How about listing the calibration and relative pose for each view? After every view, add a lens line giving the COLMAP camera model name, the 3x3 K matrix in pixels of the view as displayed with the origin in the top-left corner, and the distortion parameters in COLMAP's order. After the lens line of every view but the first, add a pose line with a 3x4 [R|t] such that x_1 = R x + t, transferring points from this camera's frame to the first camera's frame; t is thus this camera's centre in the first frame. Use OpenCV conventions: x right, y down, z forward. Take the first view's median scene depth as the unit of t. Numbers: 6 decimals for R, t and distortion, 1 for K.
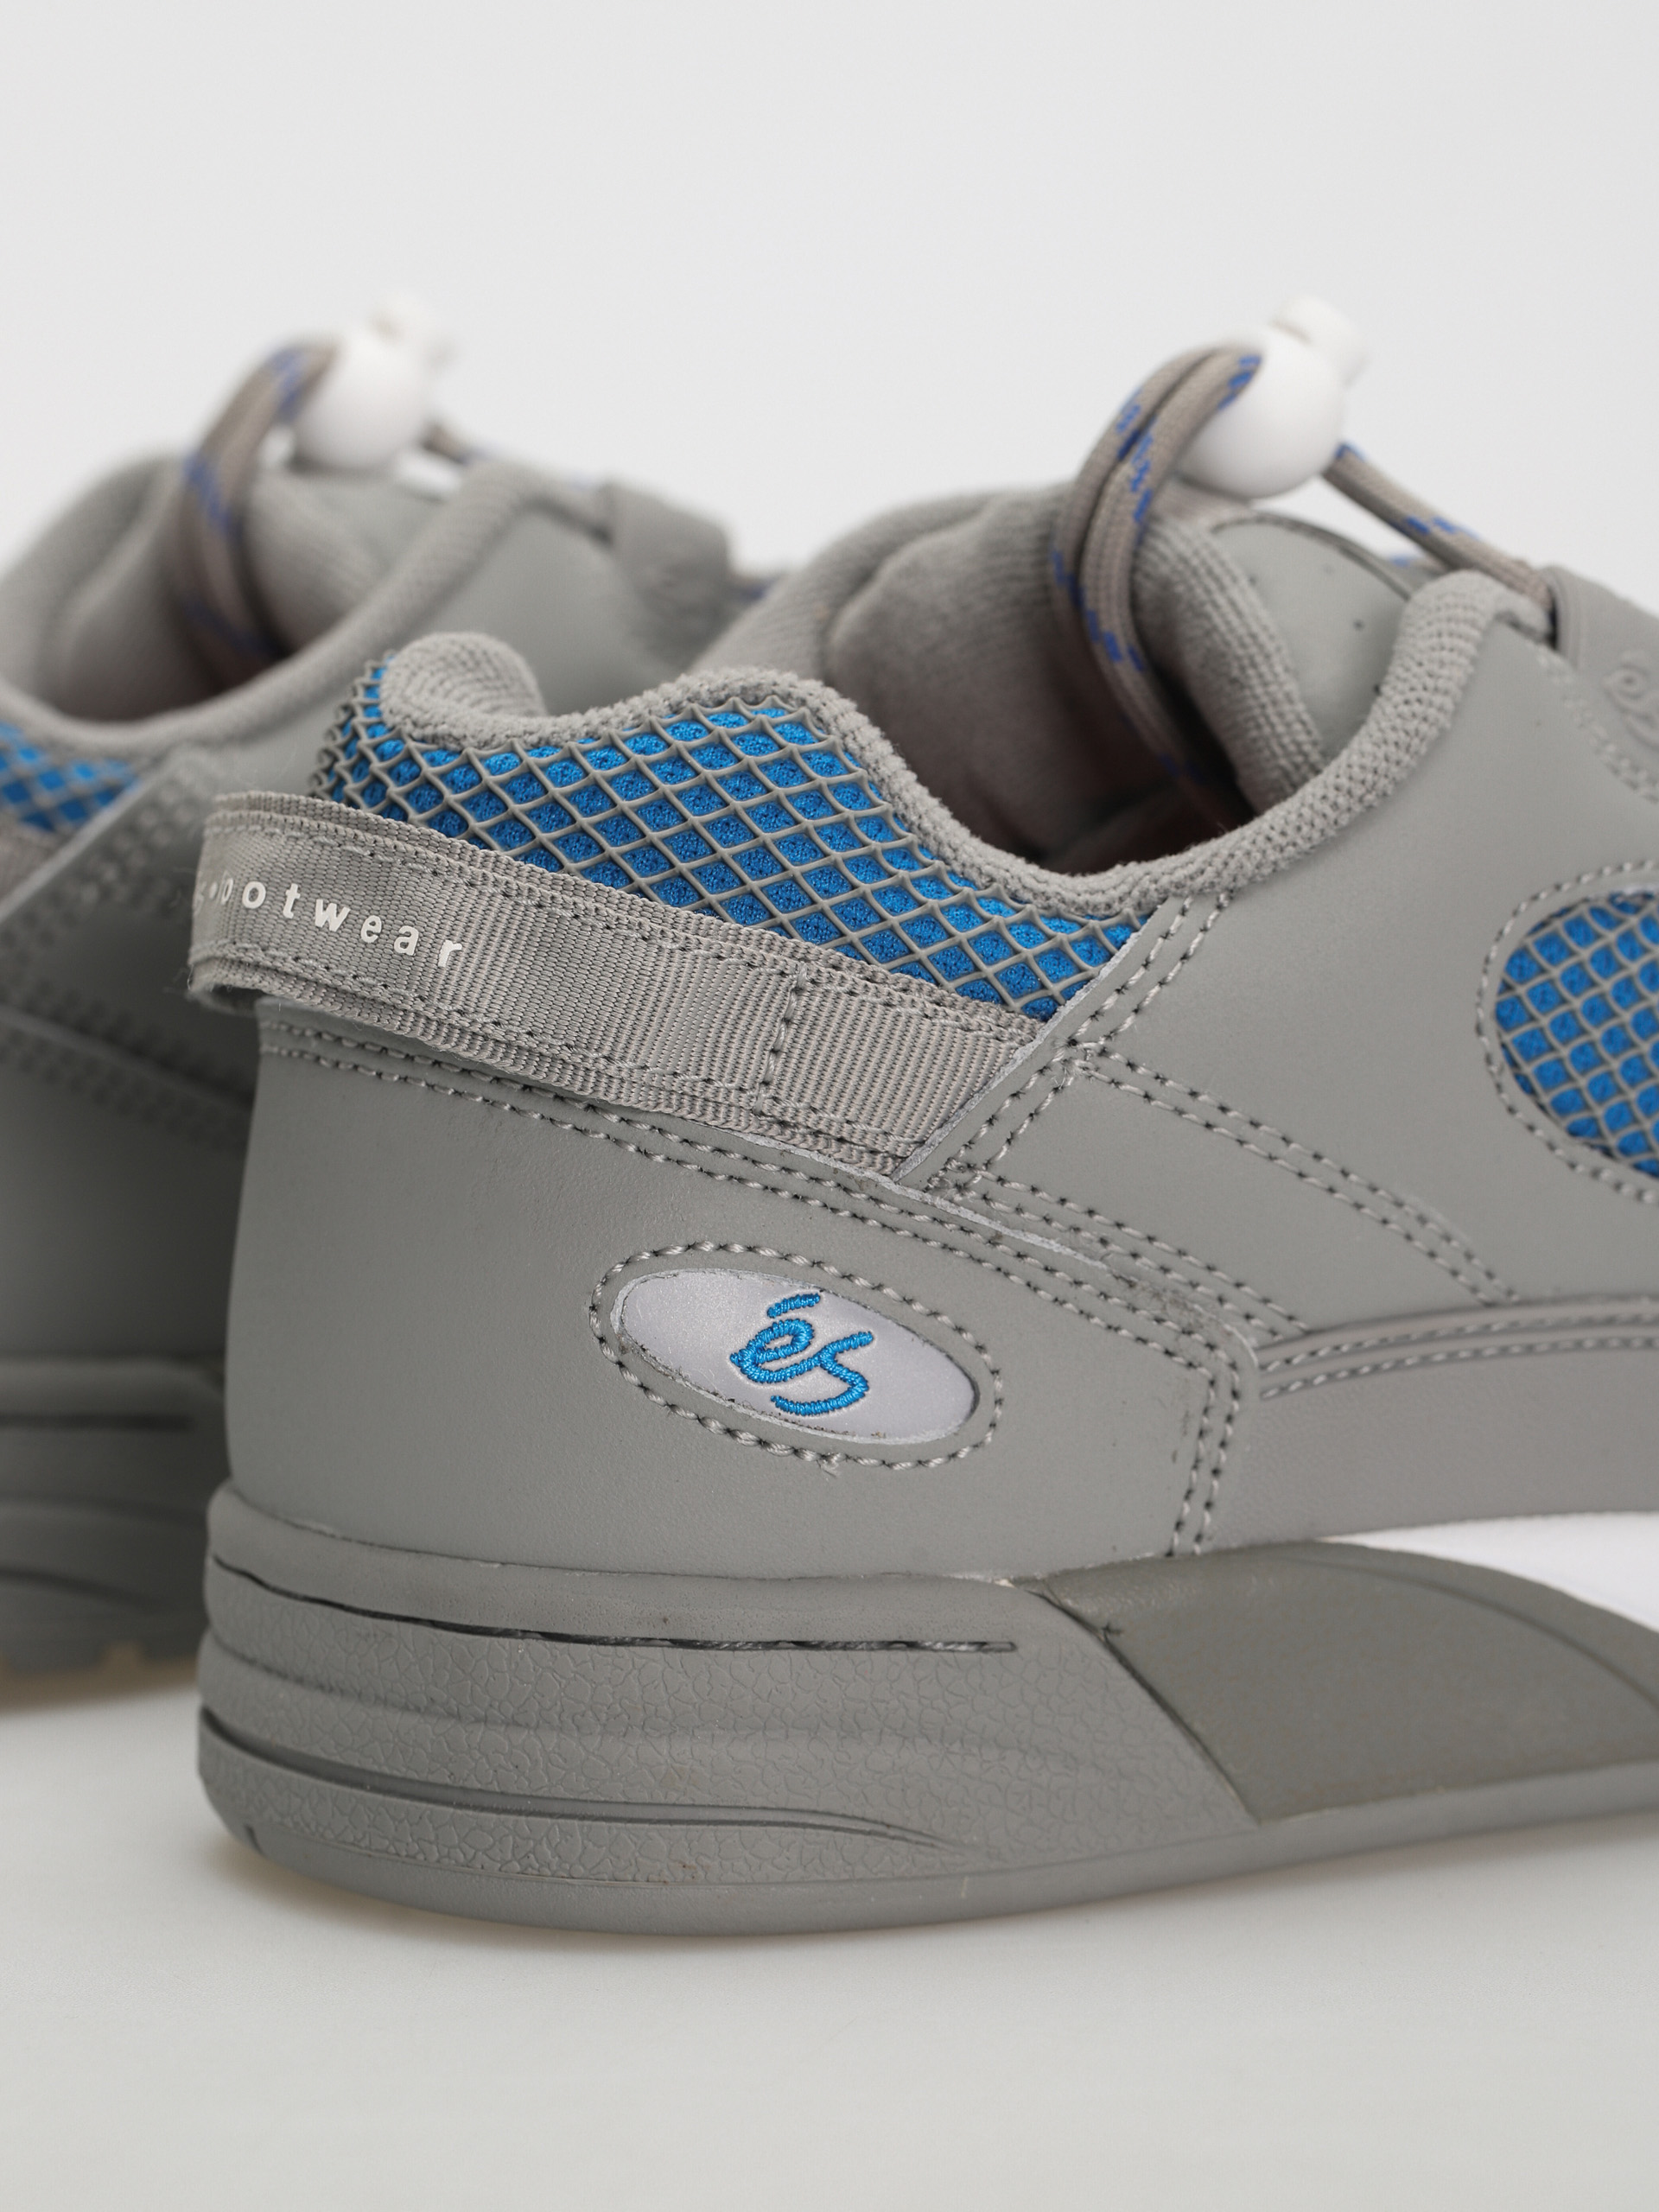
lens RADIAL K [[7557.8, 0, 829.5], [0, 7557.8, 1106.0], [0, 0, 1]] dist [-0.019521, 1.628383]
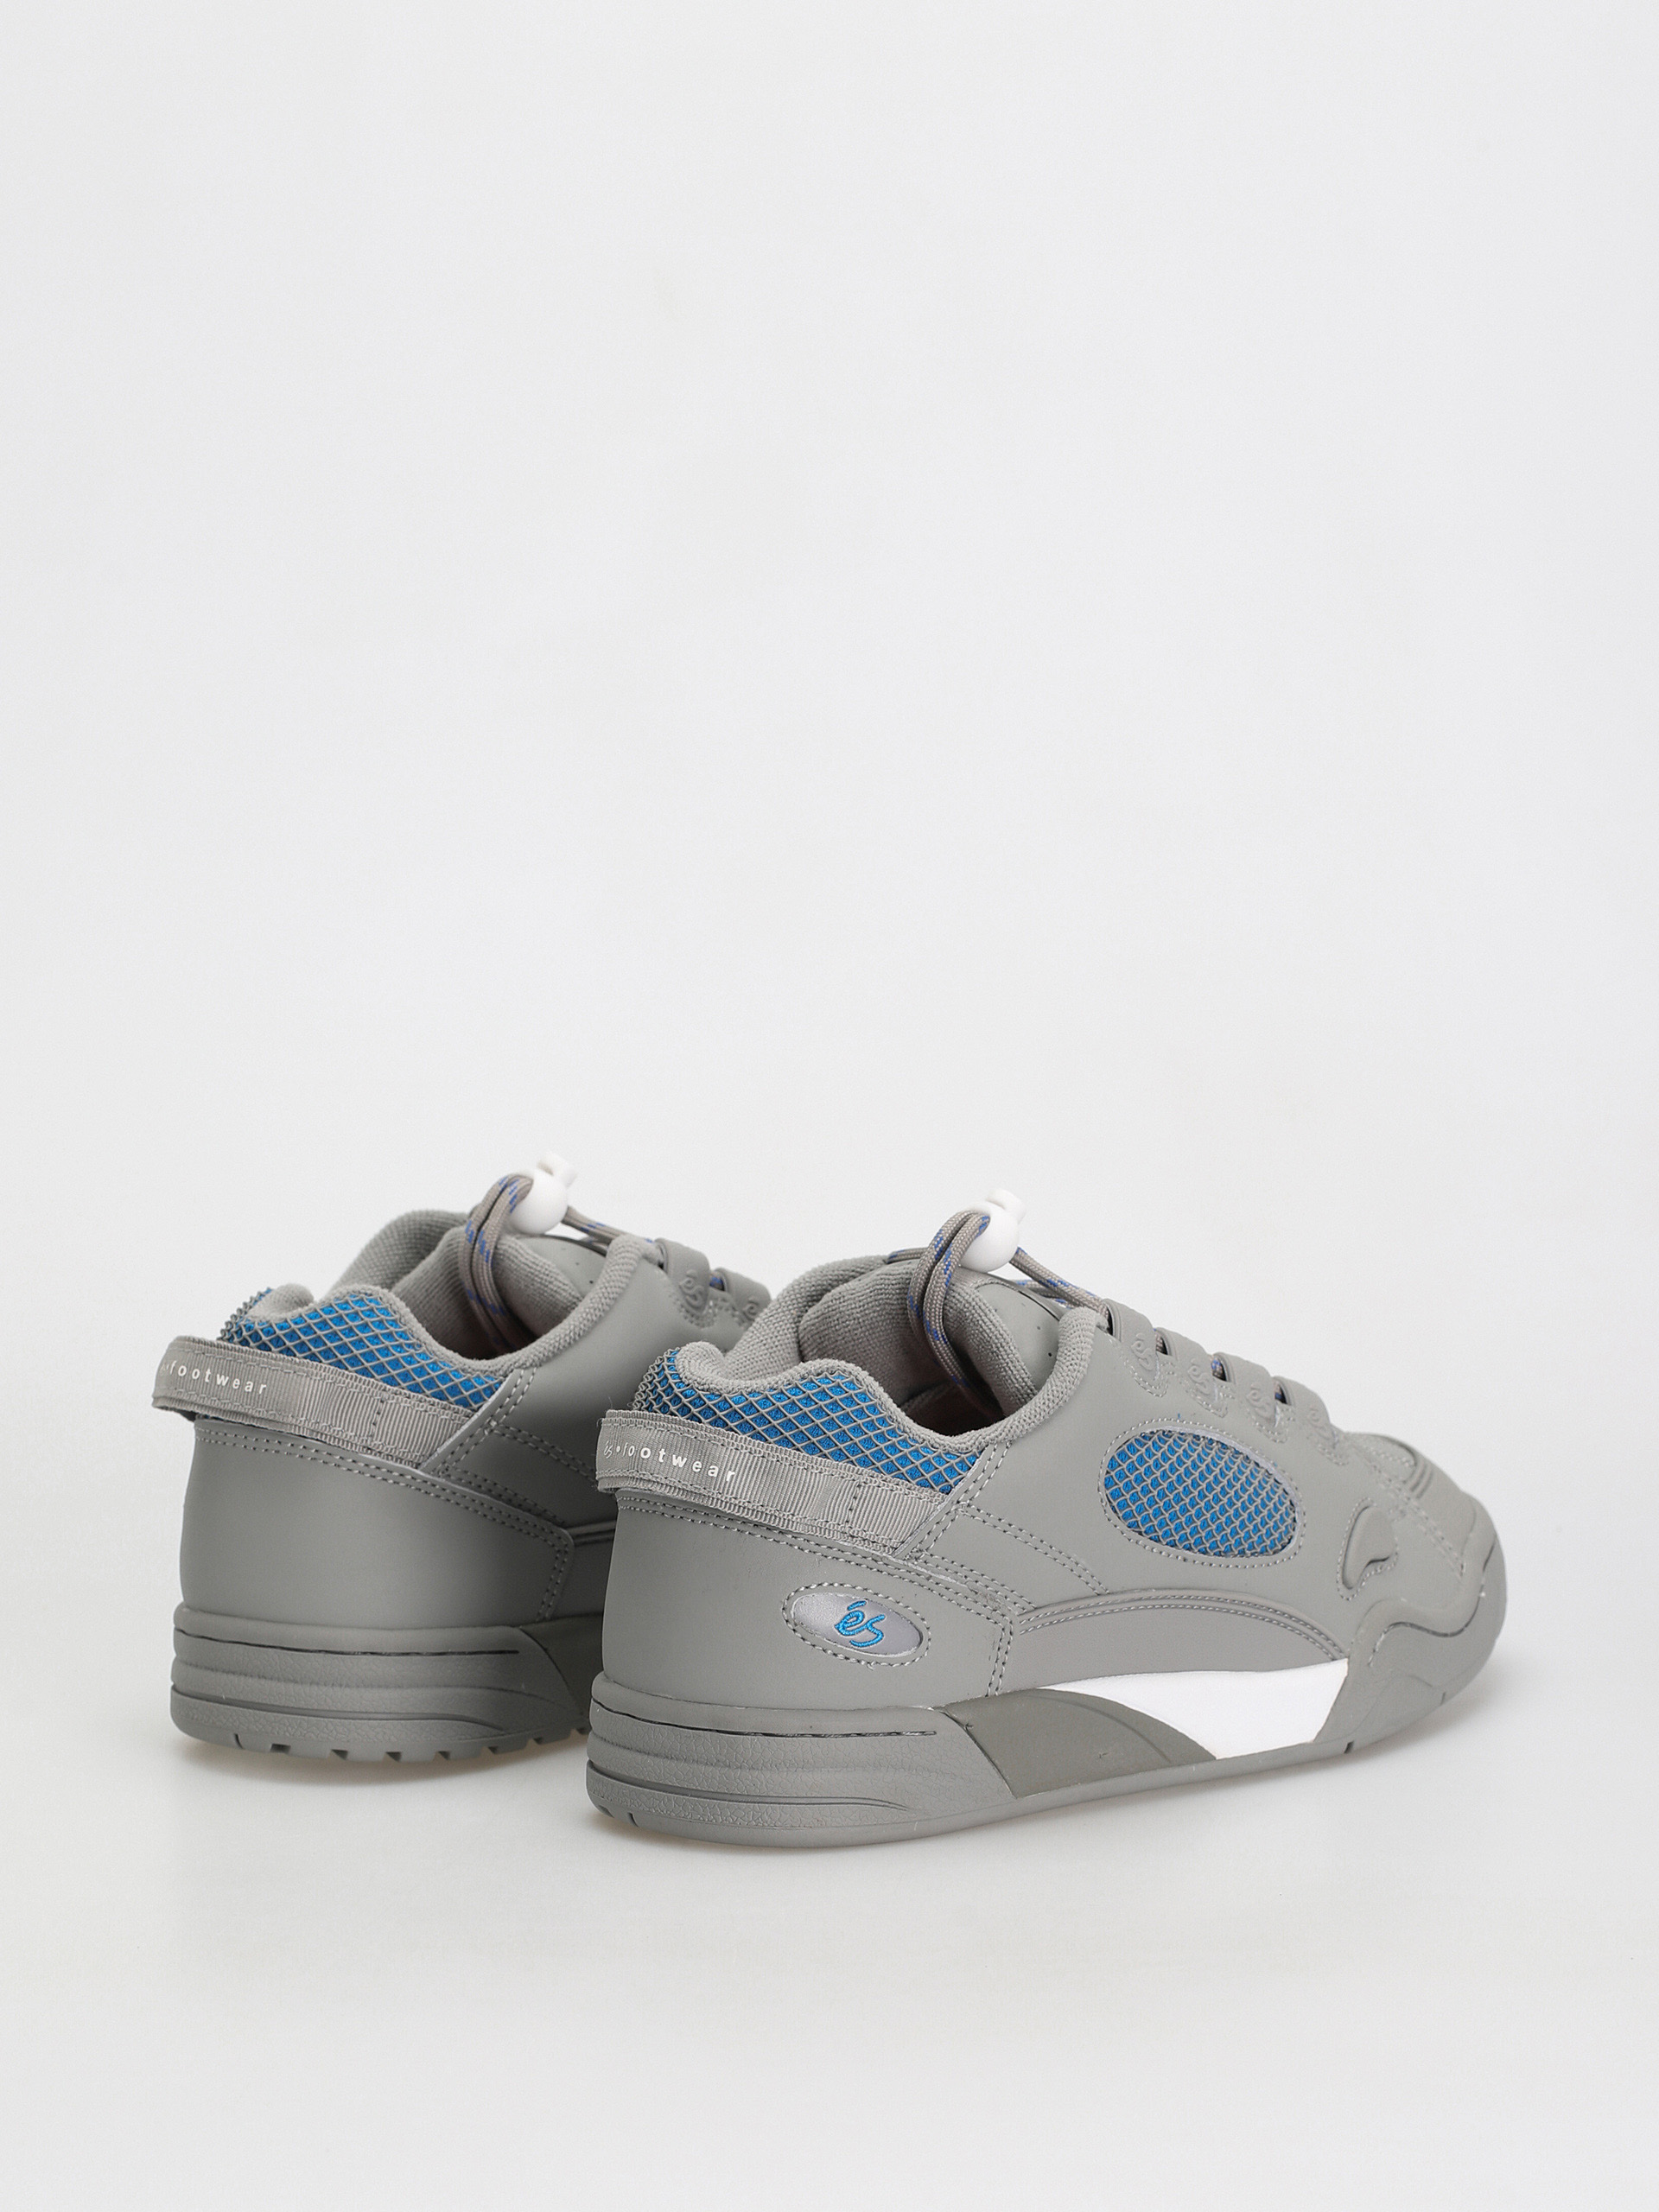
lens RADIAL K [[8050.7, 0, 829.5], [0, 8050.7, 1106.0], [0, 0, 1]] dist [-0.377179, 0.900217]
pose [[0.981848, -0.016694, 0.188934, -0.527644], [0.018812, 0.999779, -0.009421, -0.118410], [-0.188735, 0.012804, 0.981945, -1.703889]]
